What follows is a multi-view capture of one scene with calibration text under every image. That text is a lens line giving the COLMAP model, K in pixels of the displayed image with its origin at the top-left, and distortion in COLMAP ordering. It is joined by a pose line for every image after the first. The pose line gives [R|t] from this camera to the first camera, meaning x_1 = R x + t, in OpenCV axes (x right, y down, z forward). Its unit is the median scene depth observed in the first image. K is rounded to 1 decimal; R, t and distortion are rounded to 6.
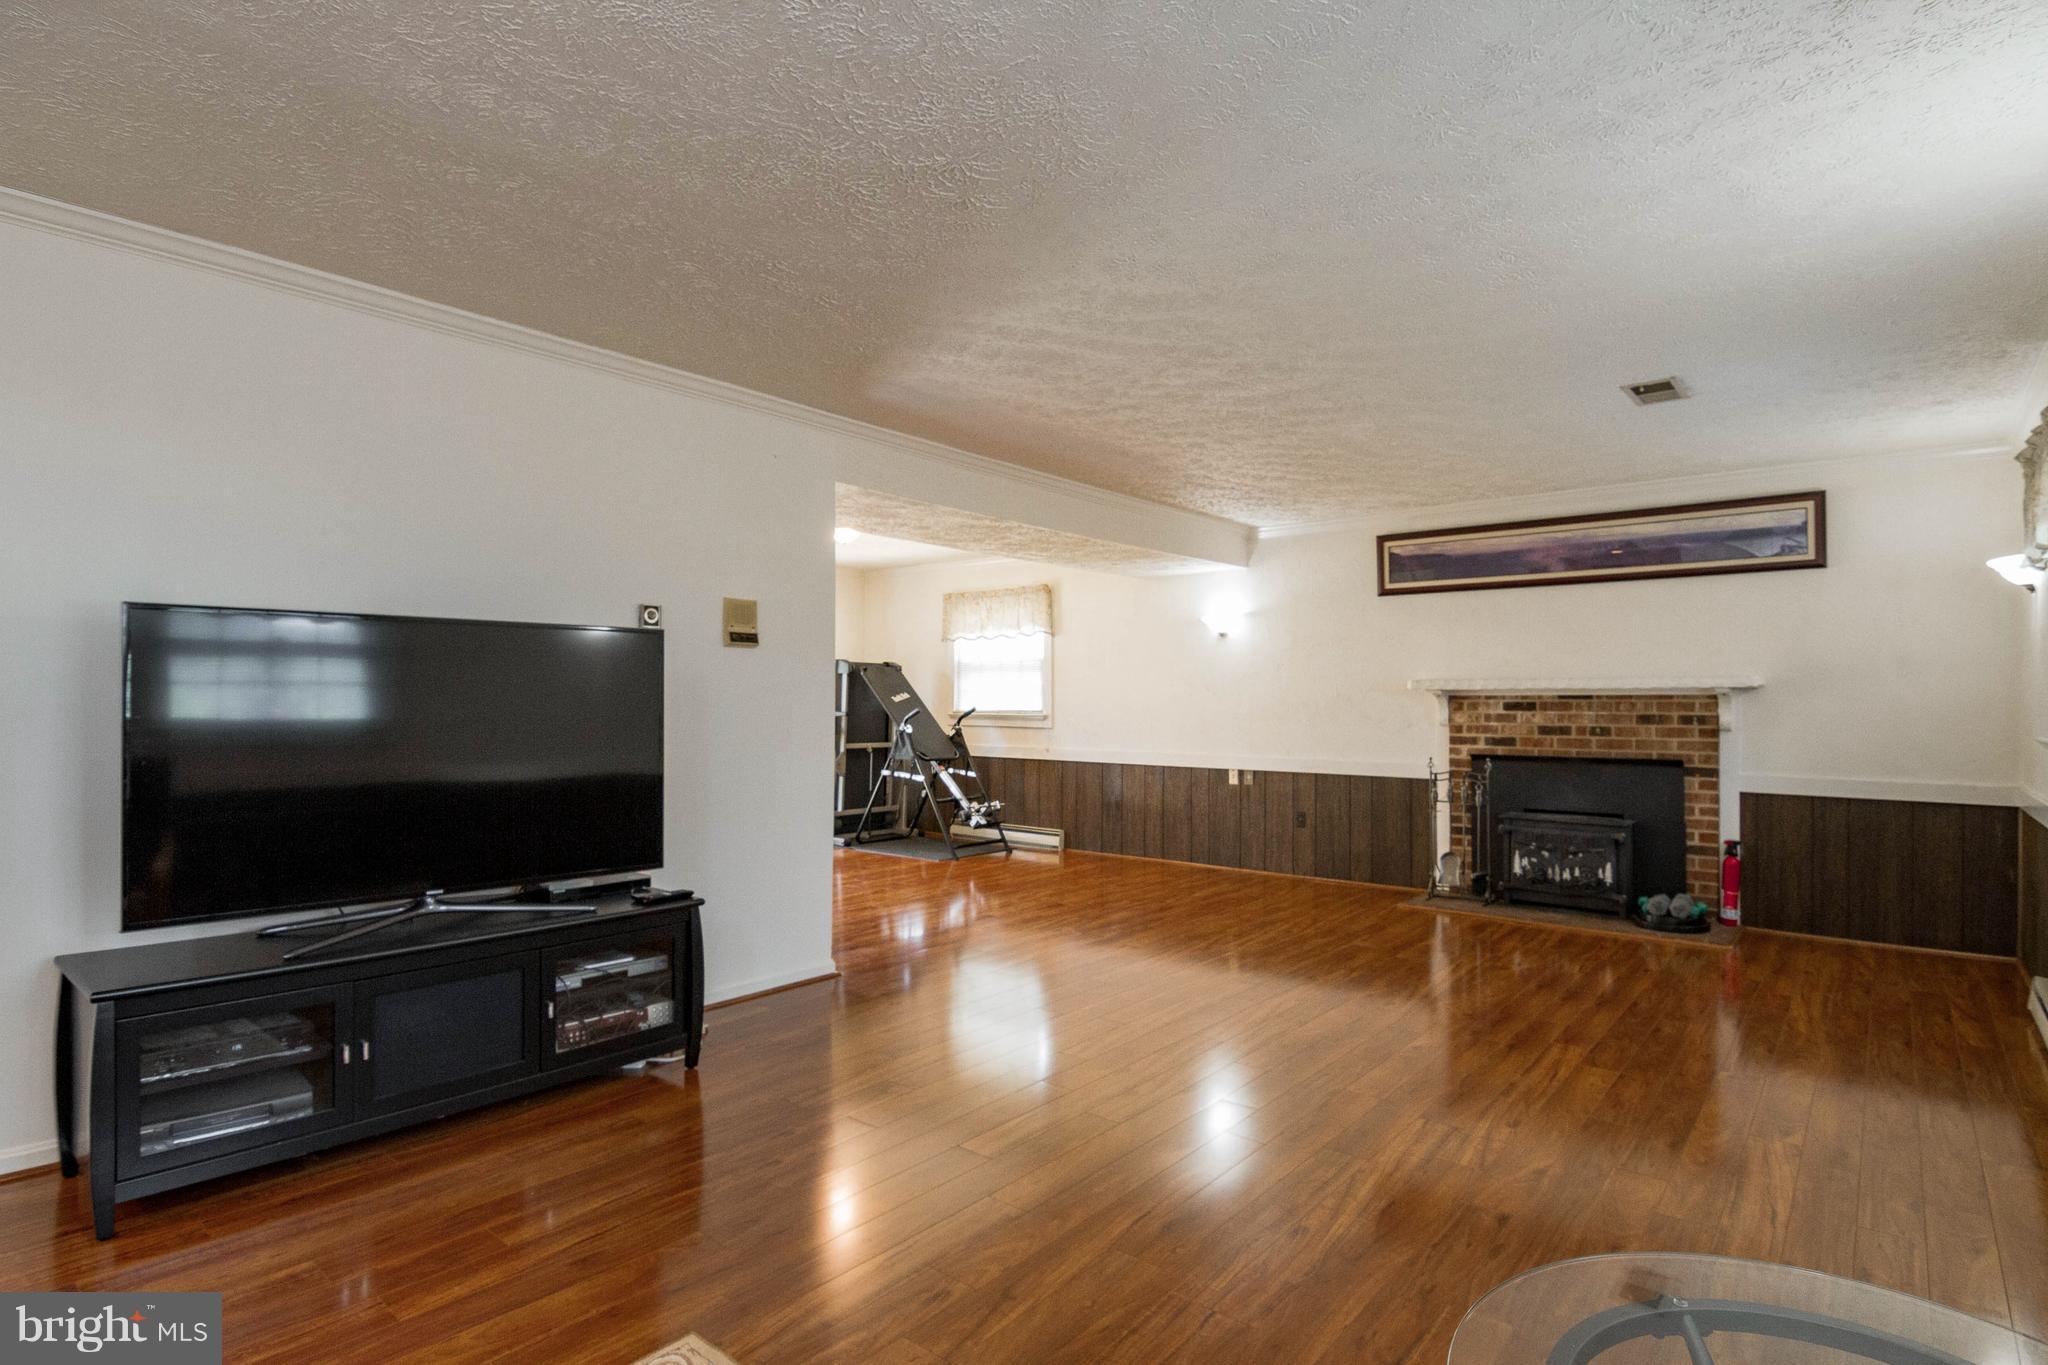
lens RADIAL K [[1041.4, 0, 1021.2], [0, 1041.4, 694.0], [0, 0, 1]] dist [-0.001226, -0.014521]
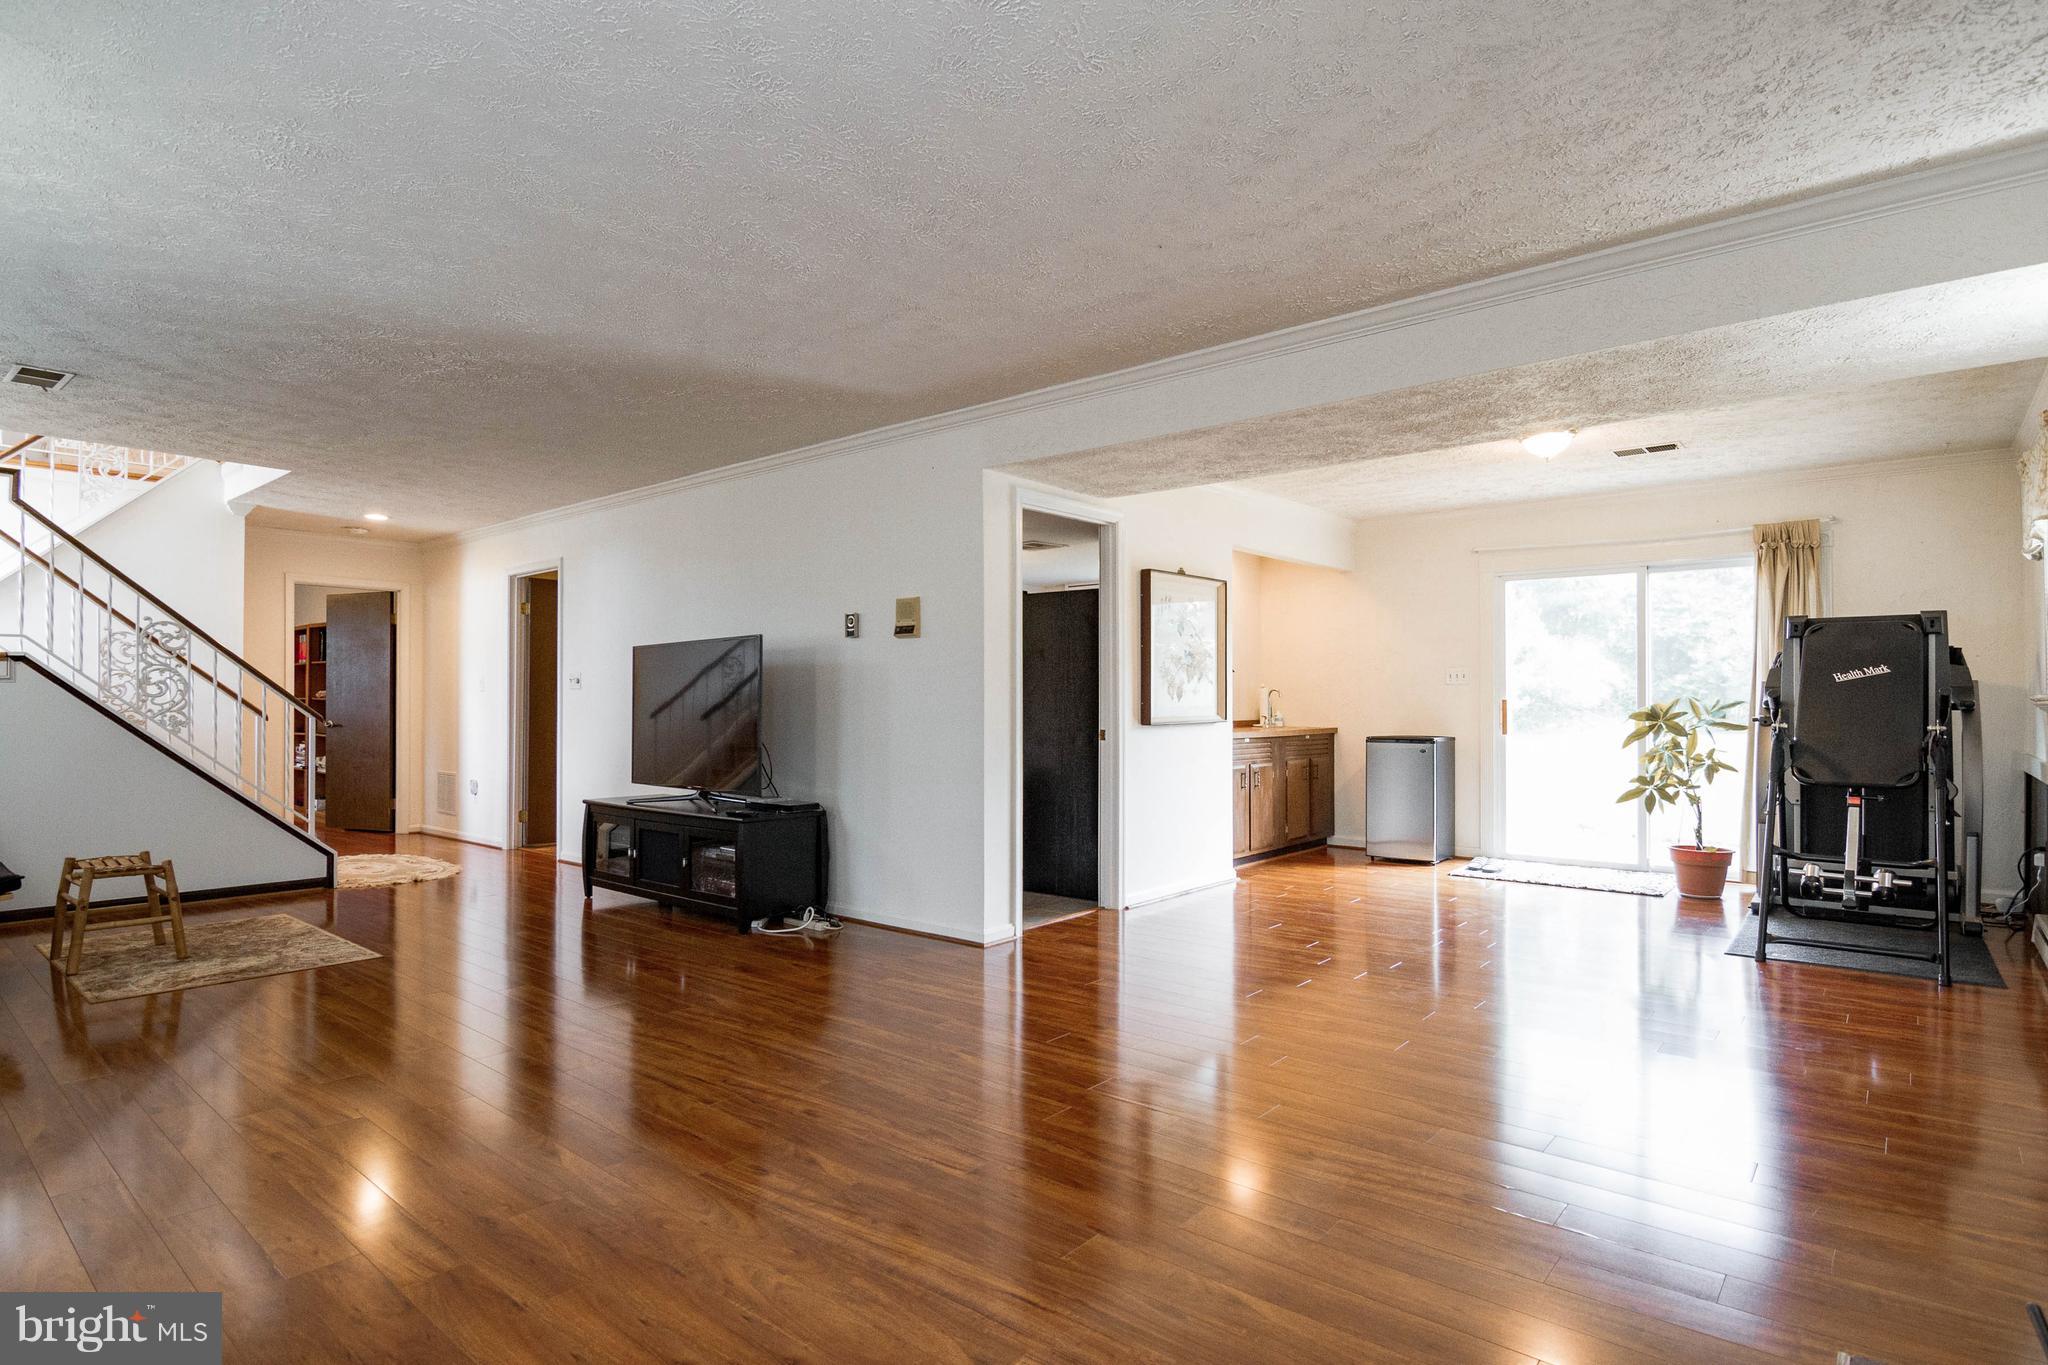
lens RADIAL K [[1041.4, 0, 1021.2], [0, 1041.4, 694.0], [0, 0, 1]] dist [-0.001226, -0.014521]
pose [[-0.005222, -0.001559, -0.999985, 0.990484], [0.015437, 0.999879, -0.001640, 0.025800], [0.999867, -0.015446, -0.005198, 1.203021]]
